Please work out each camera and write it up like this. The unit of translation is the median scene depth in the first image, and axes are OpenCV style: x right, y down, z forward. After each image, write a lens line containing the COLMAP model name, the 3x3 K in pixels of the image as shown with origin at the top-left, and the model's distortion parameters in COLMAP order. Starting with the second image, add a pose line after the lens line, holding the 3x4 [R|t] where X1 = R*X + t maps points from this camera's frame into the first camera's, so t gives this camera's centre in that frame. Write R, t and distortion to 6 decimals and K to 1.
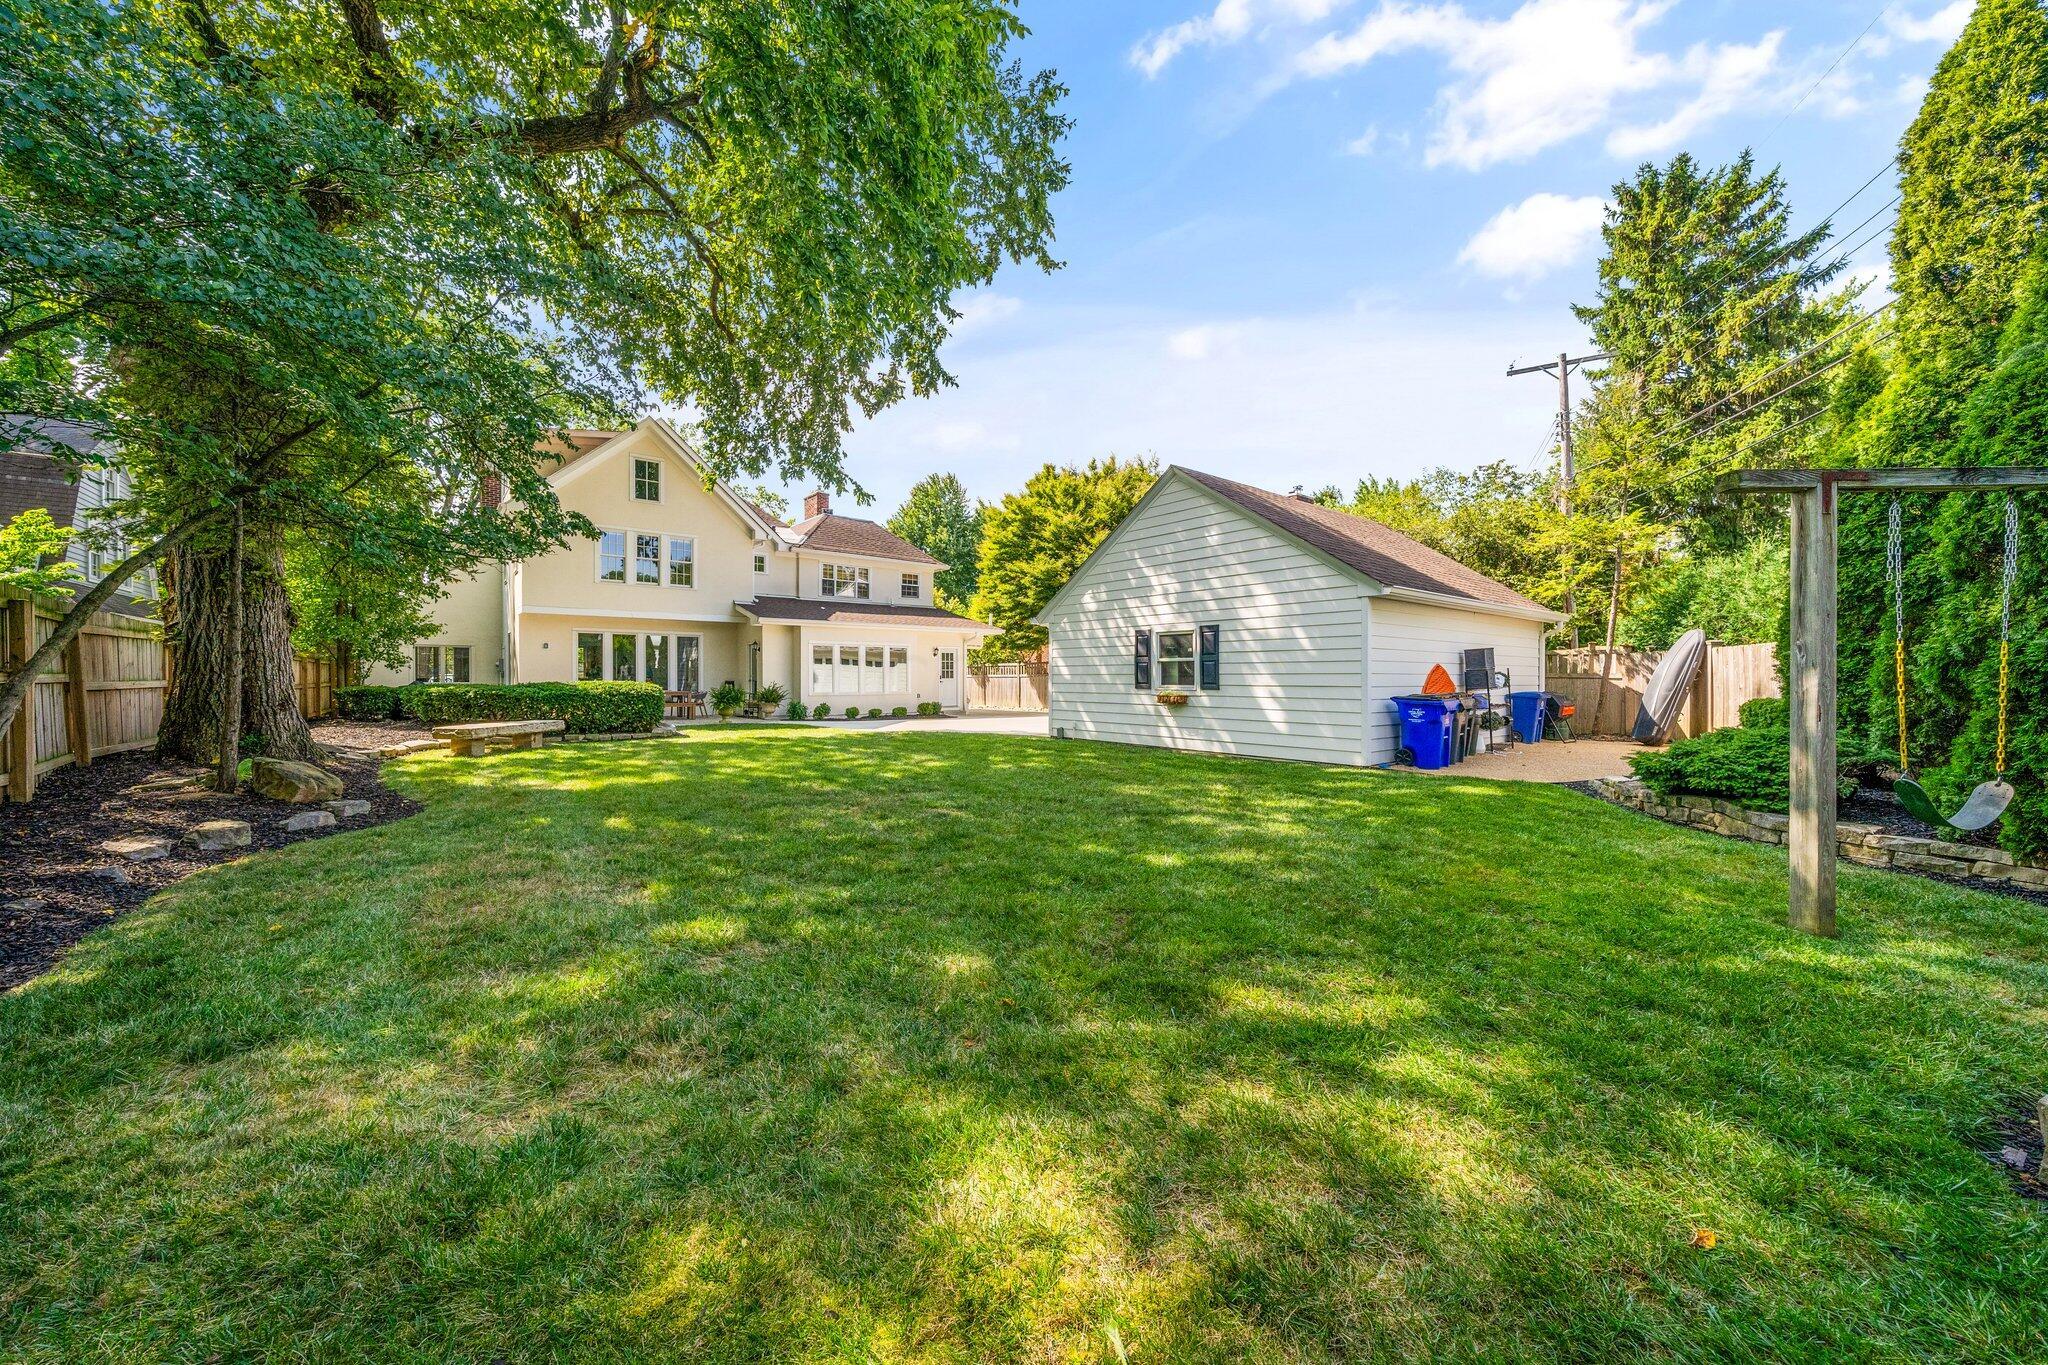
lens RADIAL K [[740.4, 0, 1025.4], [0, 740.4, 681.6], [0, 0, 1]] dist [0.000241, -0.000003]
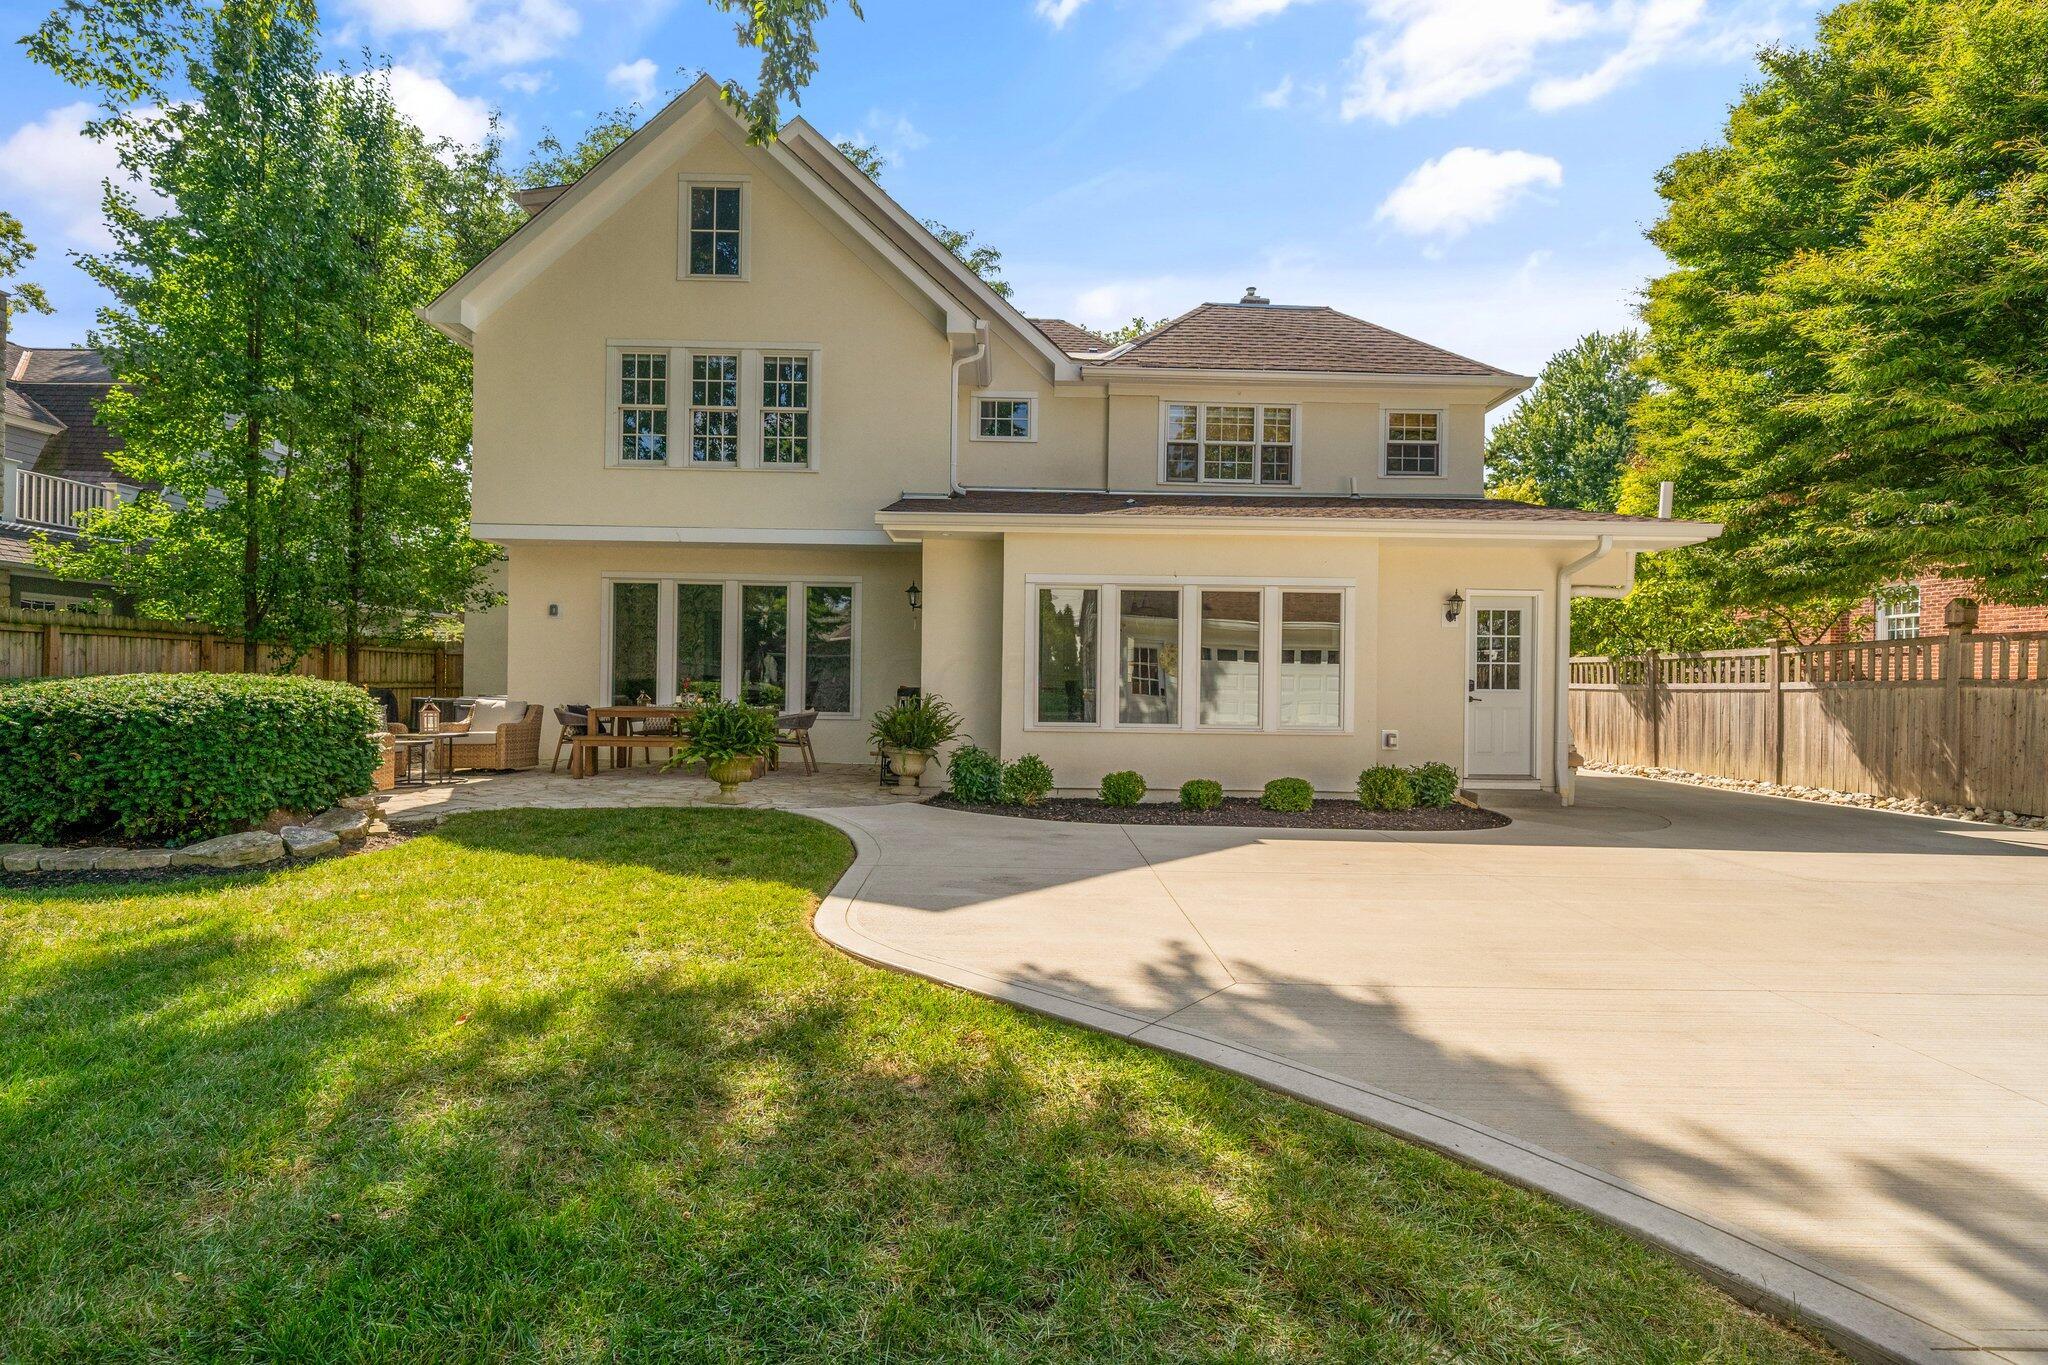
lens RADIAL K [[960.8, 0, 1021.2], [0, 960.8, 692.7], [0, 0, 1]] dist [0.001314, -0.000404]
pose [[0.781041, 0.012863, -0.624348, -0.006325], [-0.016775, 0.999859, -0.000386, 0.000763], [0.624255, 0.010774, 0.781146, 0.546477]]
